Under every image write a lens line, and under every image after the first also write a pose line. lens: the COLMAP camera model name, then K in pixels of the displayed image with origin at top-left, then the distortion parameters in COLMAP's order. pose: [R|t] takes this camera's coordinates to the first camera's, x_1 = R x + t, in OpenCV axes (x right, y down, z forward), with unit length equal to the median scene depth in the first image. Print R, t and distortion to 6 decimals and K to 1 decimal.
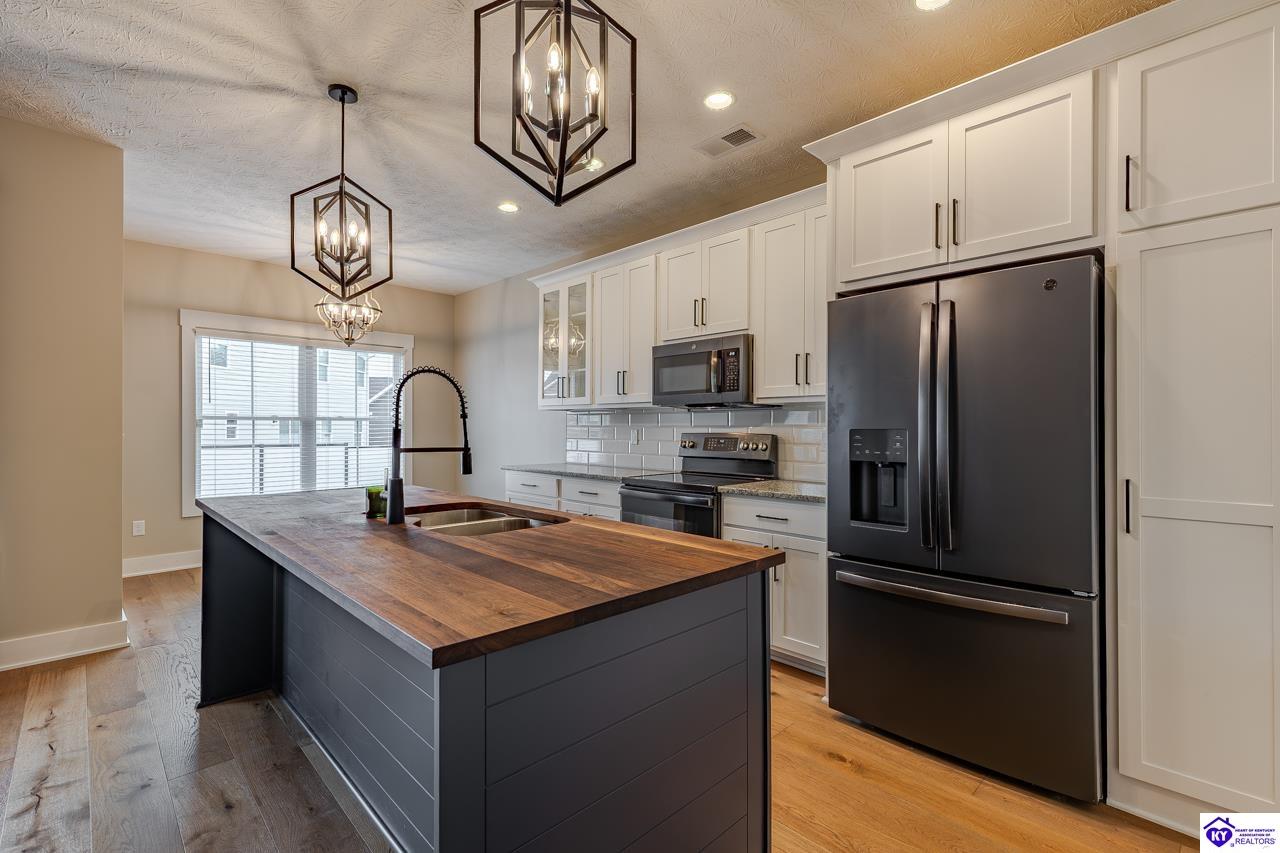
lens RADIAL K [[573.6, 0, 640.0], [0, 573.6, 426.5], [0, 0, 1]] dist [0.003422, -0.000465]
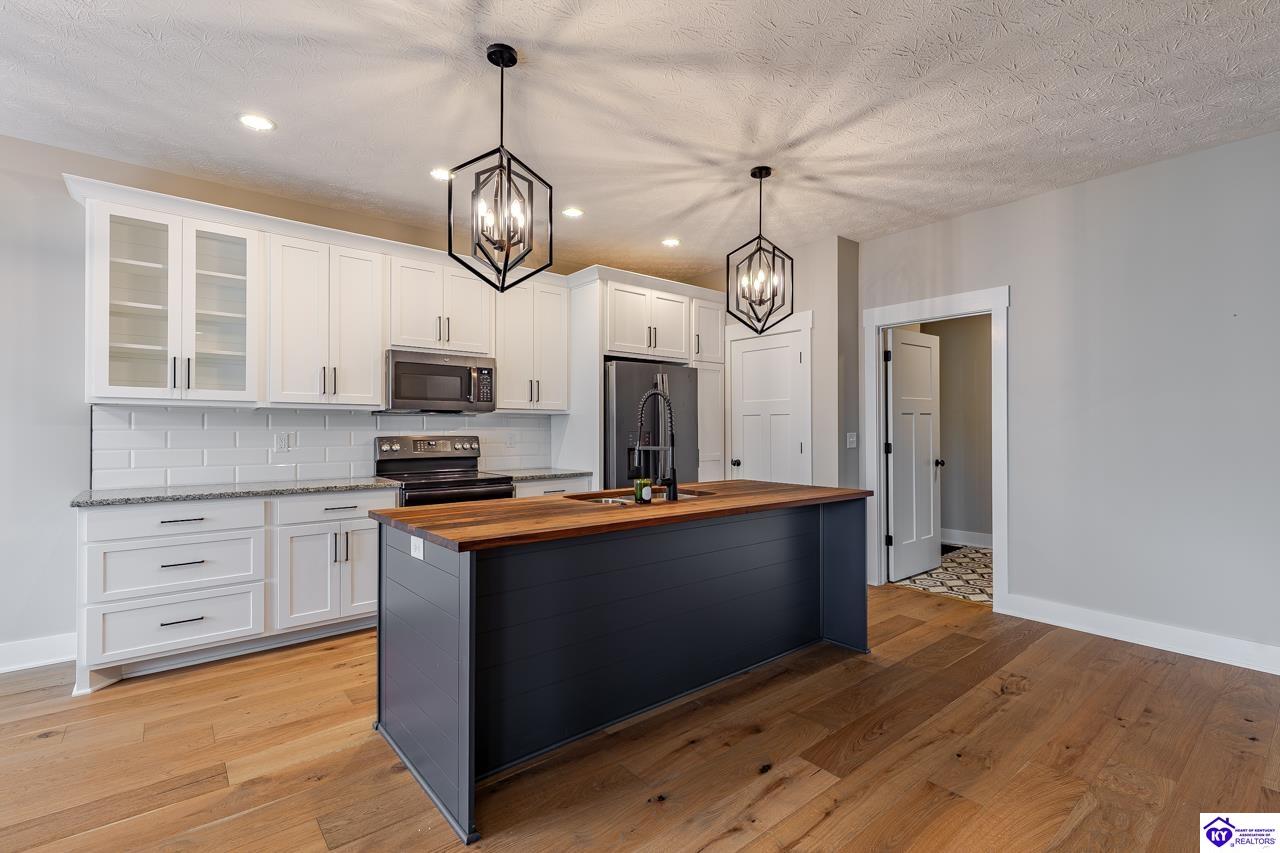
lens RADIAL K [[582.2, 0, 646.2], [0, 582.2, 425.7], [0, 0, 1]] dist [0.002354, -0.000817]
pose [[0.072298, 0.002015, 0.997381, -0.911962], [-0.000720, 0.999998, -0.001968, -0.005799], [-0.997383, -0.000576, 0.072299, 0.468428]]
